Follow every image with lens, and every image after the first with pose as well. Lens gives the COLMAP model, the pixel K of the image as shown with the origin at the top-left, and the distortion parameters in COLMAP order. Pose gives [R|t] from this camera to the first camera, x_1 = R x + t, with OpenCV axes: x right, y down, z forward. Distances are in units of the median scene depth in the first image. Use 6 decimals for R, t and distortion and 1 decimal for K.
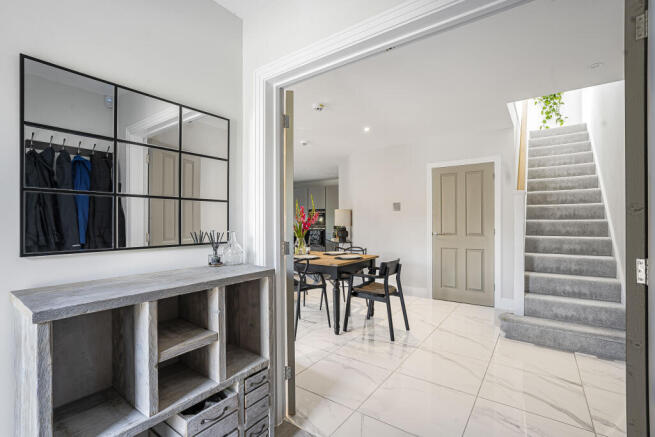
lens RADIAL K [[307.6, 0, 330.4], [0, 307.6, 221.6], [0, 0, 1]] dist [0.001572, 0.000976]
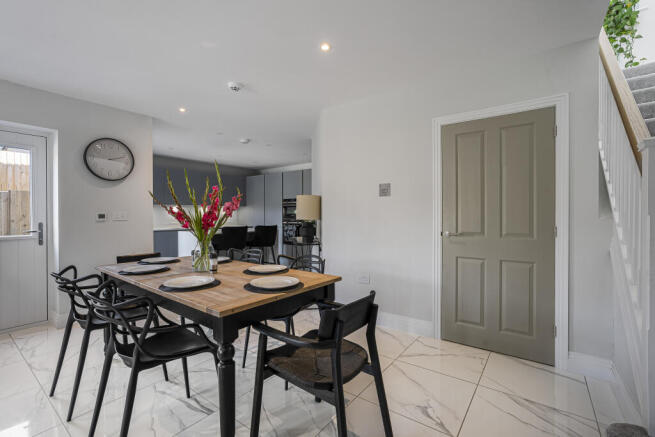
lens RADIAL K [[307.6, 0, 324.7], [0, 307.6, 214.7], [0, 0, 1]] dist [0.001572, 0.000976]
pose [[0.999587, 0.003099, -0.028567, 0.097580], [-0.003063, 0.999994, 0.001284, 0.001793], [0.028571, -0.001196, 0.999591, 0.320701]]
